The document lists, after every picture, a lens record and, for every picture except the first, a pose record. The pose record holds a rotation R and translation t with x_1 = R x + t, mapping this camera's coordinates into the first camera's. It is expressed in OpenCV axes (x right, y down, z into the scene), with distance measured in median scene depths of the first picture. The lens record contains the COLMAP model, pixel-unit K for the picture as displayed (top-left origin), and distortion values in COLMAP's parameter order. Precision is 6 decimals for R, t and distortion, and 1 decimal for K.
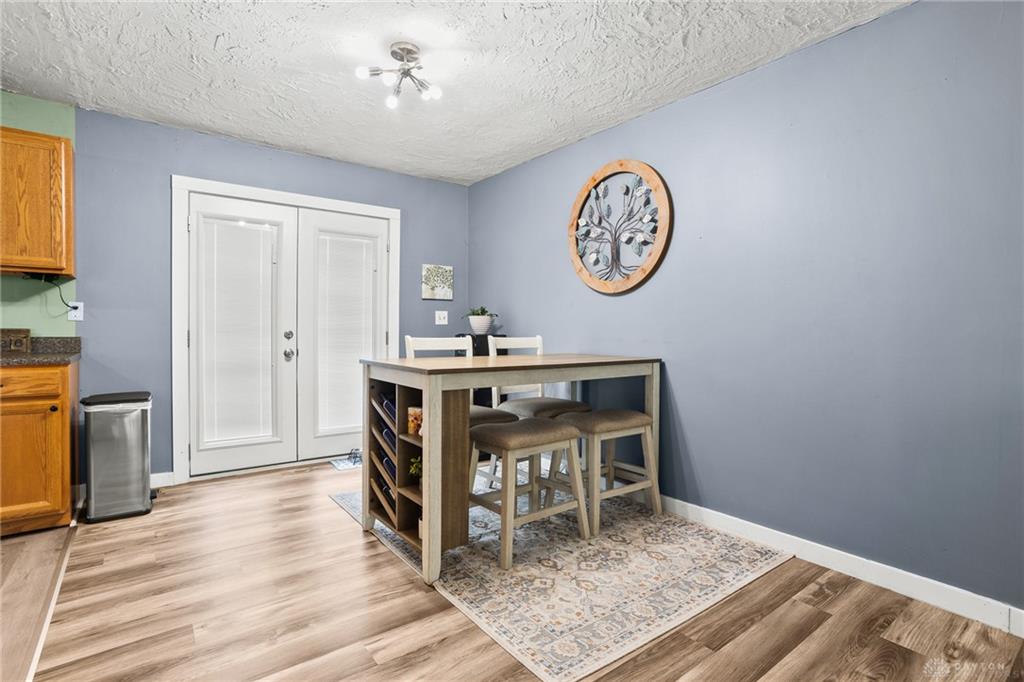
lens RADIAL K [[498.2, 0, 522.8], [0, 498.2, 334.2], [0, 0, 1]] dist [-0.048031, 0.027555]
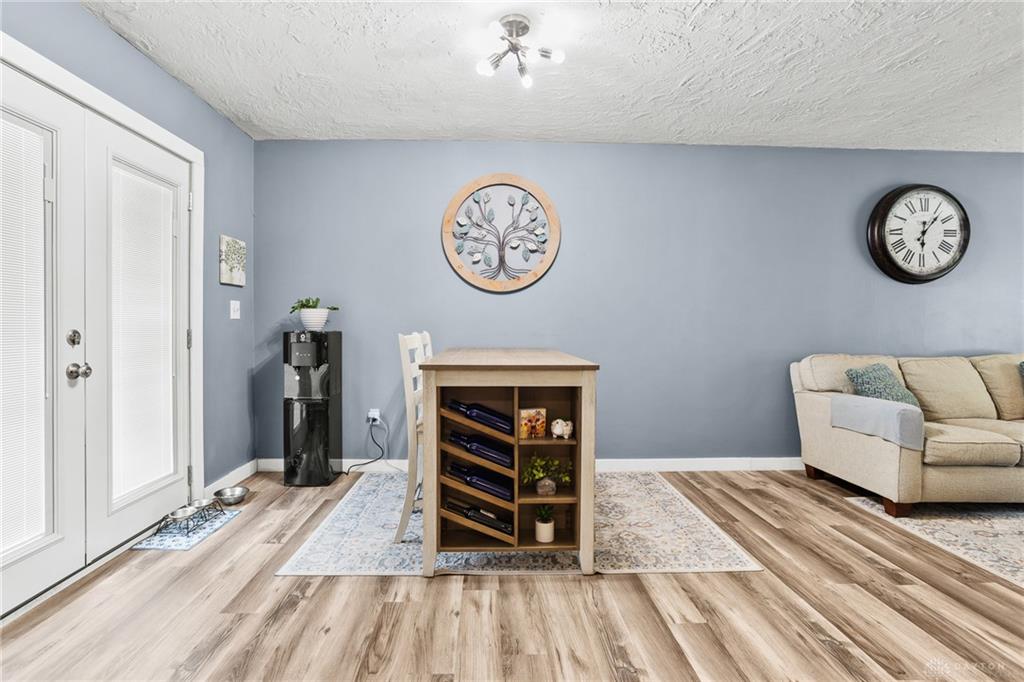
lens RADIAL K [[498.2, 0, 504.3], [0, 498.2, 324.8], [0, 0, 1]] dist [-0.048031, 0.027555]
pose [[0.589151, -0.006367, 0.807998, -0.902943], [0.010686, 0.999943, 0.000089, -0.011679], [-0.807952, 0.008582, 0.589185, 0.429375]]
